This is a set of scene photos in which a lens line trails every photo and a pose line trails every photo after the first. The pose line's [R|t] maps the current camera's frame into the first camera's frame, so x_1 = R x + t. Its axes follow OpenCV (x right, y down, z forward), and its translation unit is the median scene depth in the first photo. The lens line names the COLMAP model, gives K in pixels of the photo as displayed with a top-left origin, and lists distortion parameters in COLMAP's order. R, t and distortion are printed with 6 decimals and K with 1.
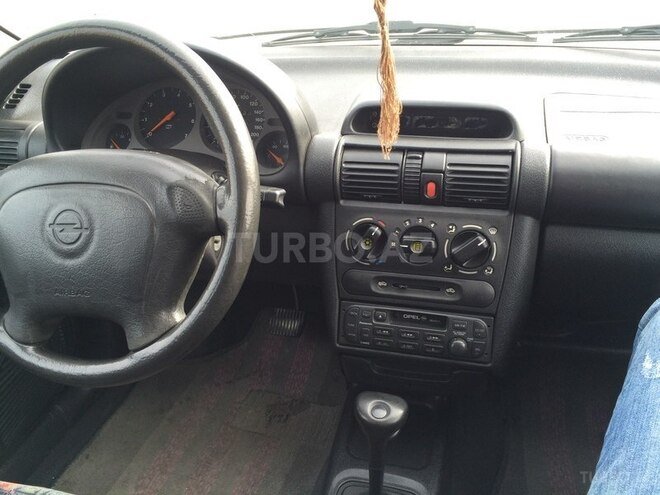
lens RADIAL K [[566.8, 0, 330.0], [0, 566.8, 247.5], [0, 0, 1]] dist [0.070420, -0.121082]
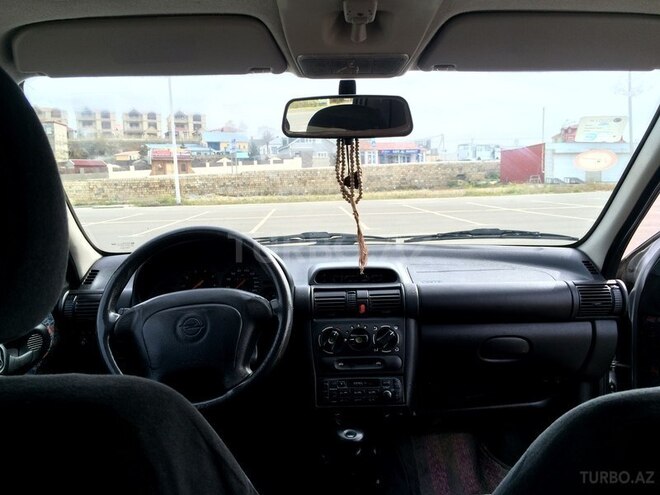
lens RADIAL K [[566.8, 0, 330.0], [0, 566.8, 247.5], [0, 0, 1]] dist [0.070420, -0.121082]
pose [[0.962653, -0.010685, 0.270528, -0.434552], [0.111371, 0.926391, -0.359717, 0.375710], [-0.246771, 0.376411, 0.892983, -0.742420]]
